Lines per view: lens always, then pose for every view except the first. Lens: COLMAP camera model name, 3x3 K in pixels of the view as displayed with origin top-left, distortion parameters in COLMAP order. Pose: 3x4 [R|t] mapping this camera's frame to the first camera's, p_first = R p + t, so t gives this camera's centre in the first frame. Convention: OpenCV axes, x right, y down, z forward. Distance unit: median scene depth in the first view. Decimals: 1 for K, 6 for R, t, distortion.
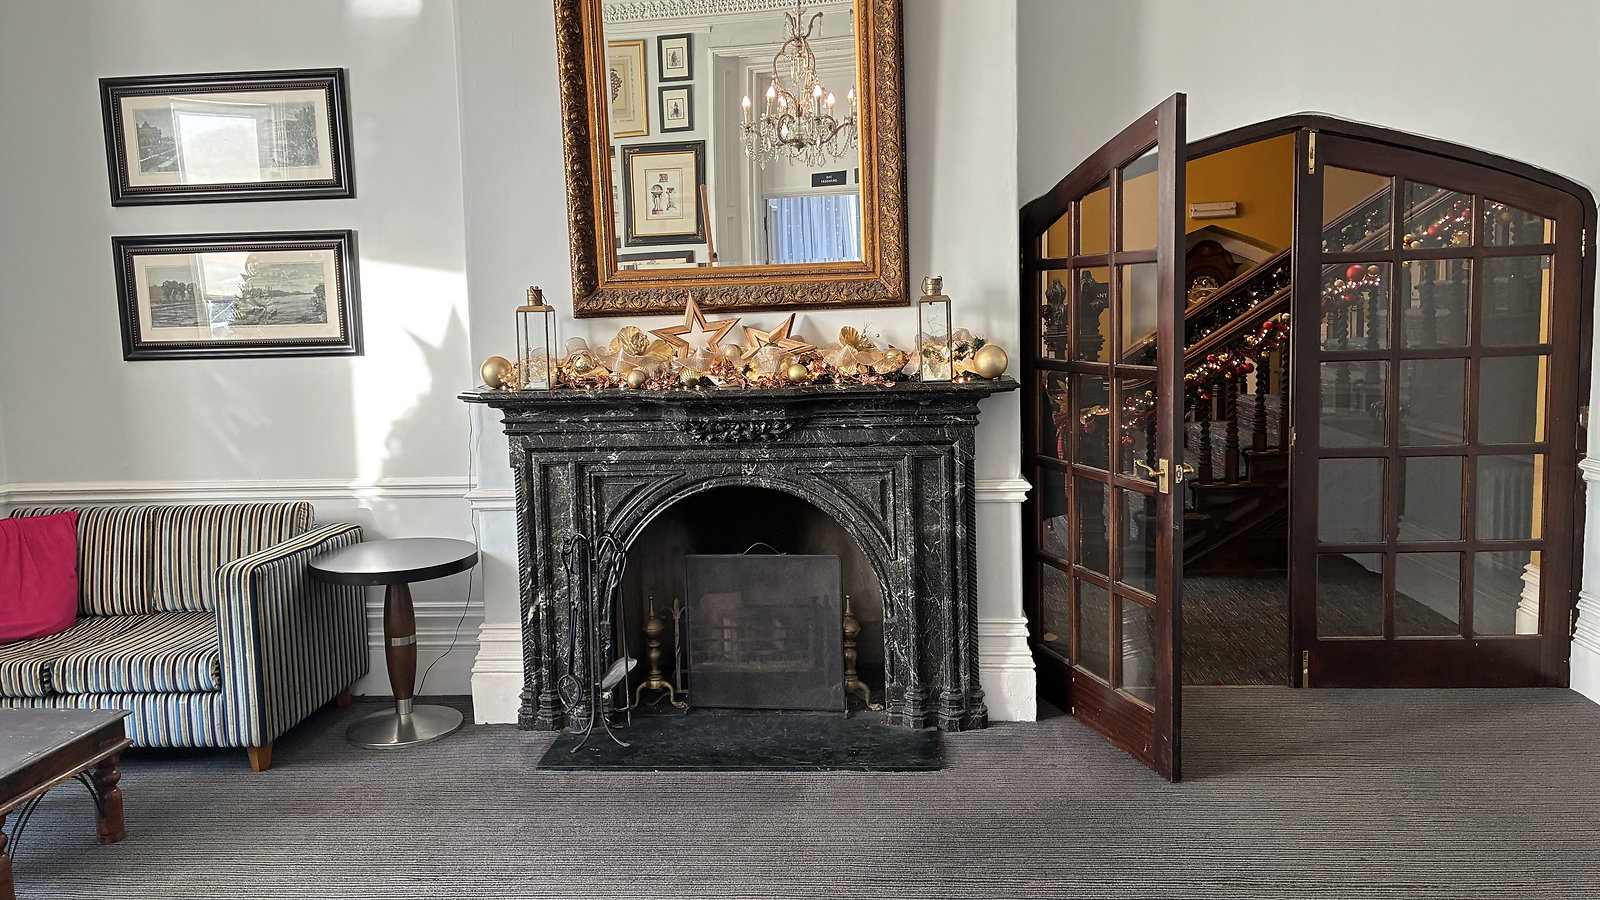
lens RADIAL K [[1217.2, 0, 802.8], [0, 1217.2, 441.8], [0, 0, 1]] dist [0.052253, -0.056664]
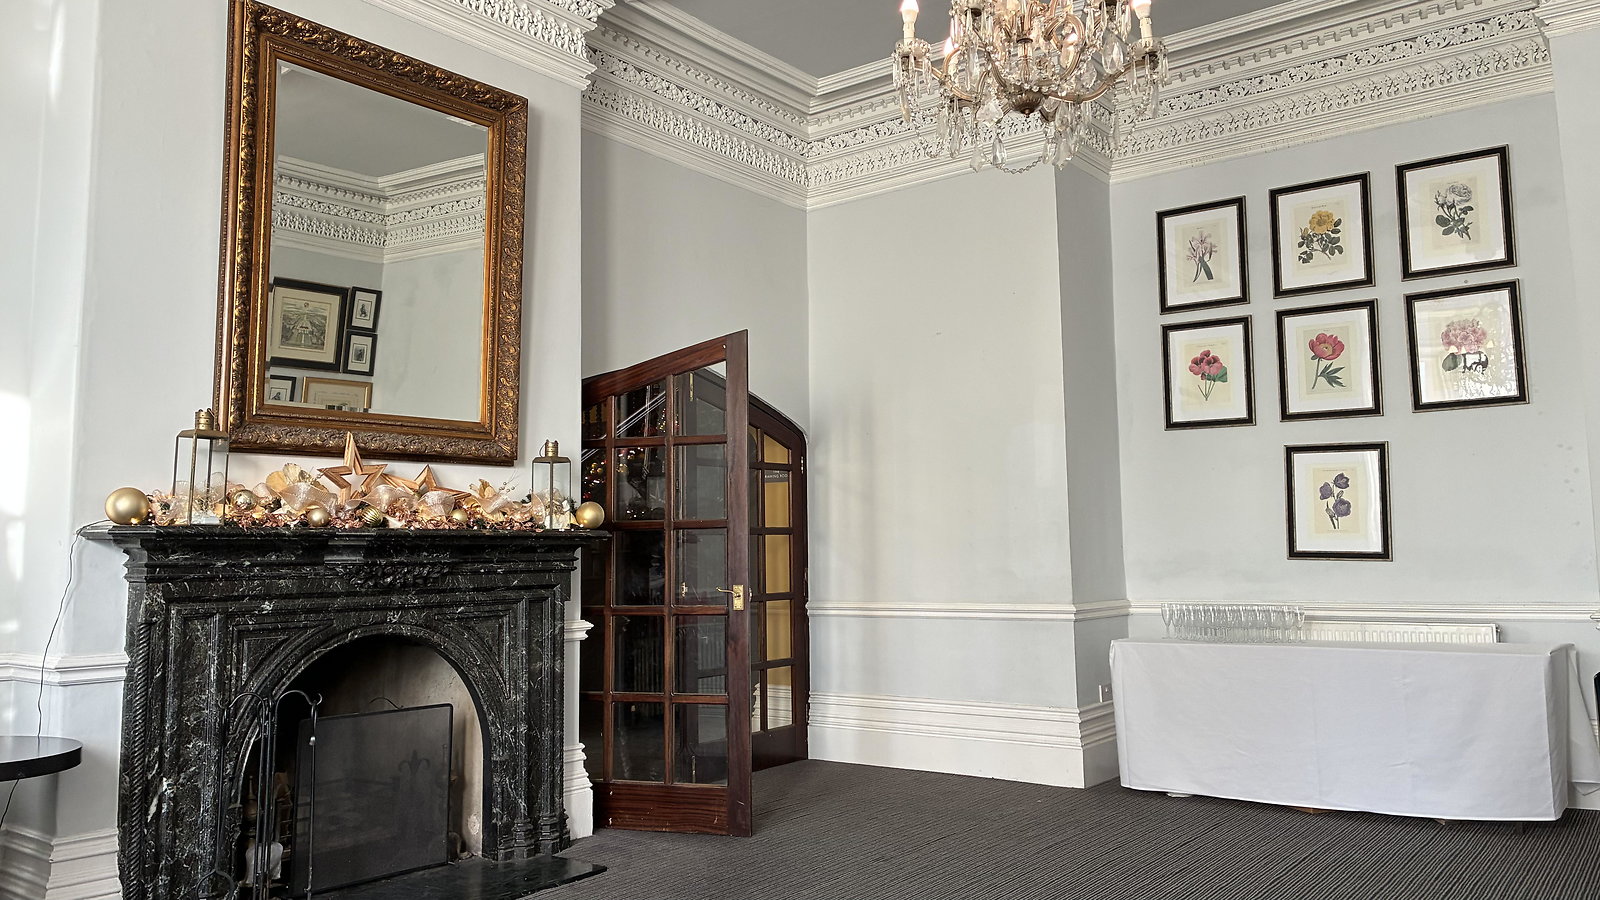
lens RADIAL K [[1217.2, 0, 803.4], [0, 1217.2, 444.1], [0, 0, 1]] dist [0.052253, -0.056664]
pose [[0.534392, 0.098314, 0.839499, -0.716143], [0.092658, 0.980412, -0.173799, 0.089081], [-0.840143, 0.170664, 0.514815, 0.186803]]
